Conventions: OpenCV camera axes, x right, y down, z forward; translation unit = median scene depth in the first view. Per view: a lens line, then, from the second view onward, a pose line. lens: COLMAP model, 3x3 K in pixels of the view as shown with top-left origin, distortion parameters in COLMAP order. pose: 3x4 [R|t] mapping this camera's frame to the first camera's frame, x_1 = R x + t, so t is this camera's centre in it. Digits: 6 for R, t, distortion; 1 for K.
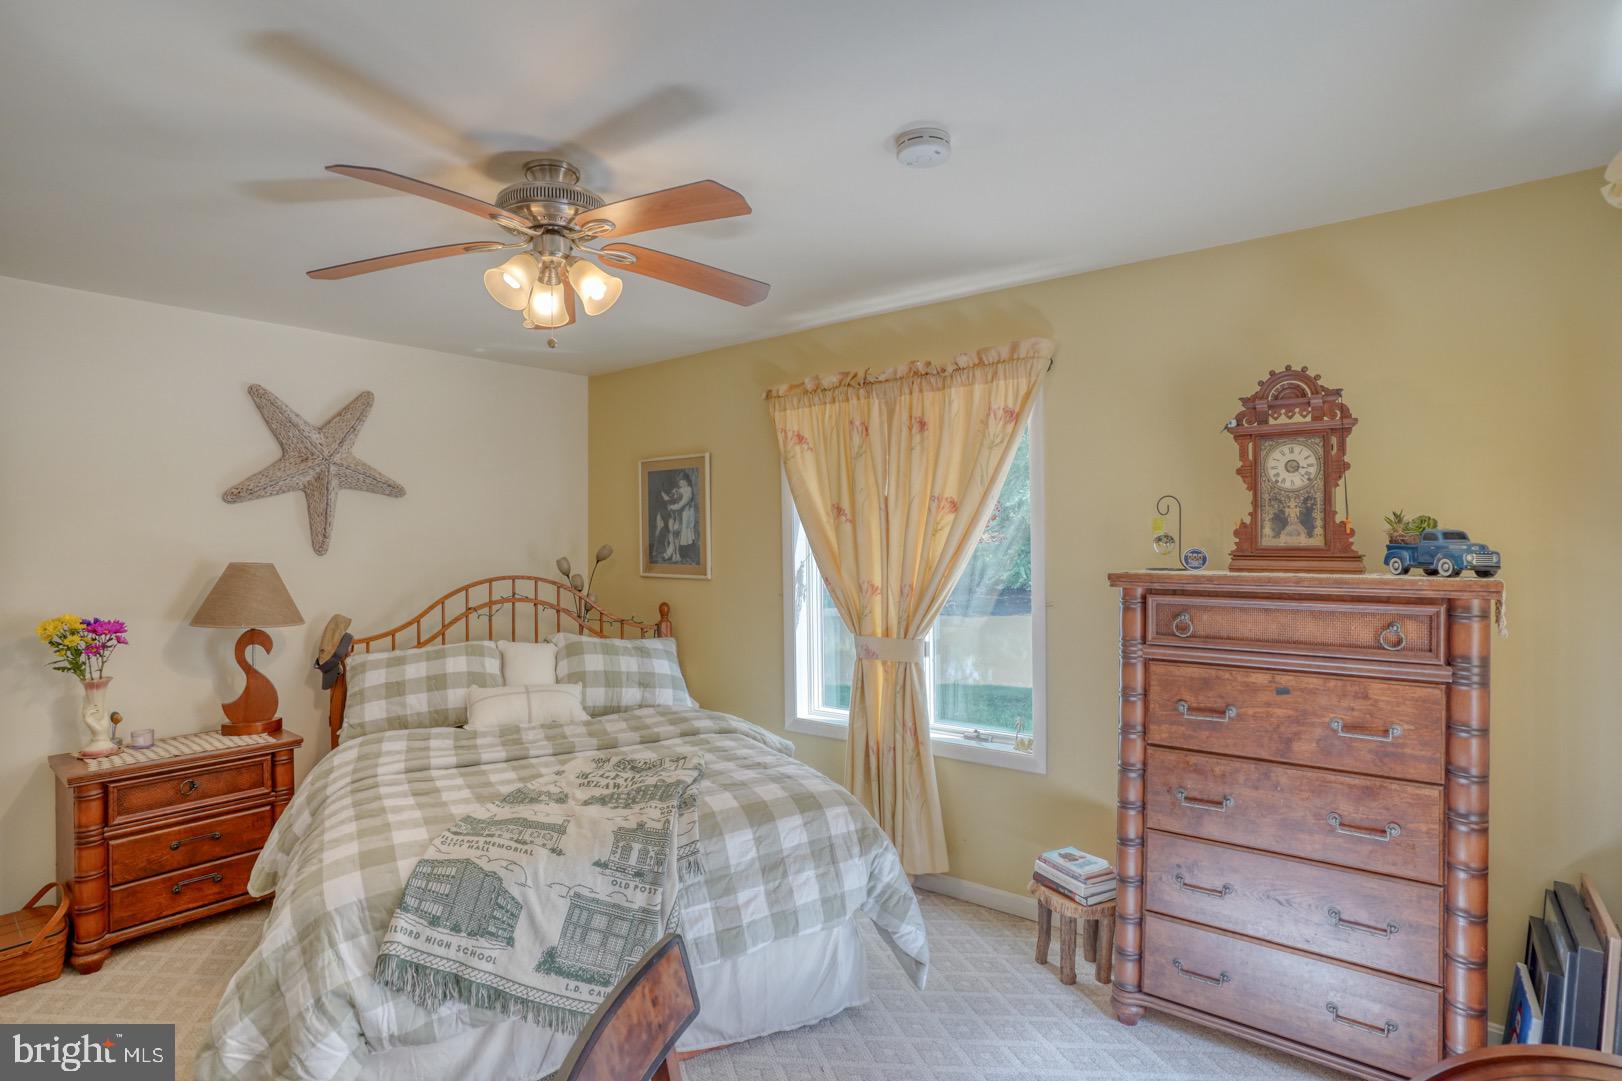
lens RADIAL K [[795.2, 0, 815.4], [0, 795.2, 530.3], [0, 0, 1]] dist [-0.072134, 0.032302]
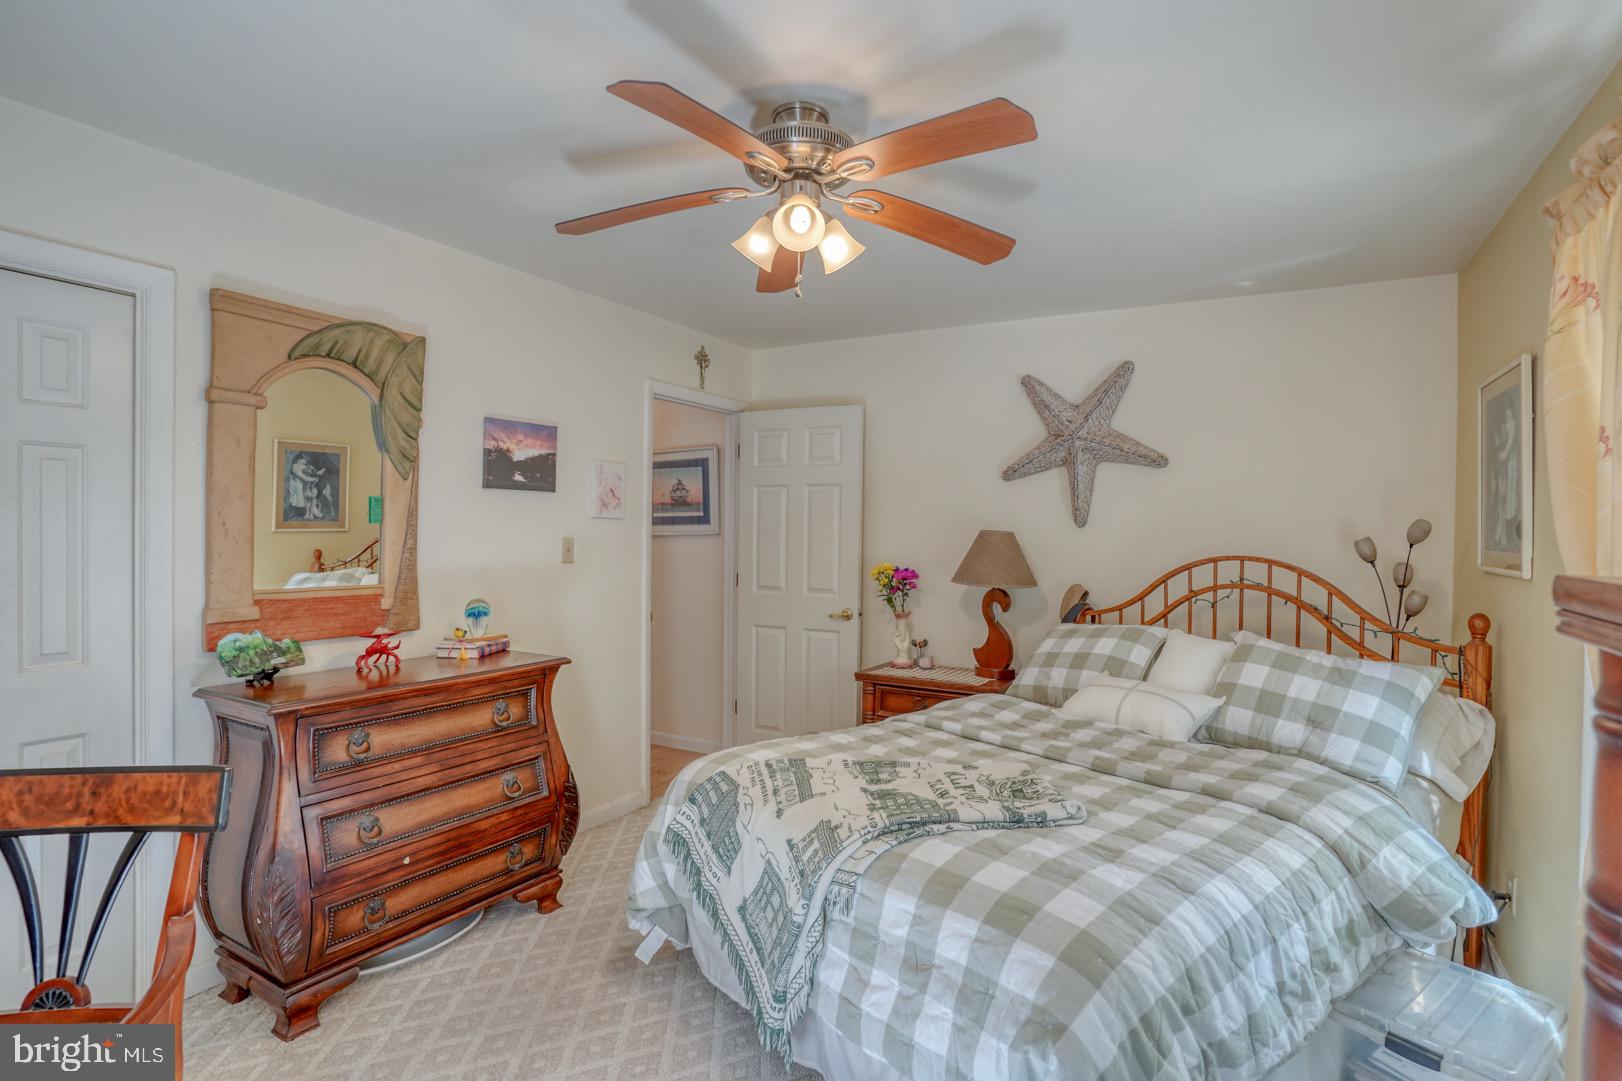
lens RADIAL K [[795.2, 0, 815.4], [0, 795.2, 530.3], [0, 0, 1]] dist [-0.072134, 0.032302]
pose [[0.182294, 0.012741, -0.983161, 0.353150], [0.000643, 0.999914, 0.013077, 0.022751], [0.983244, -0.003016, 0.182271, 0.470276]]
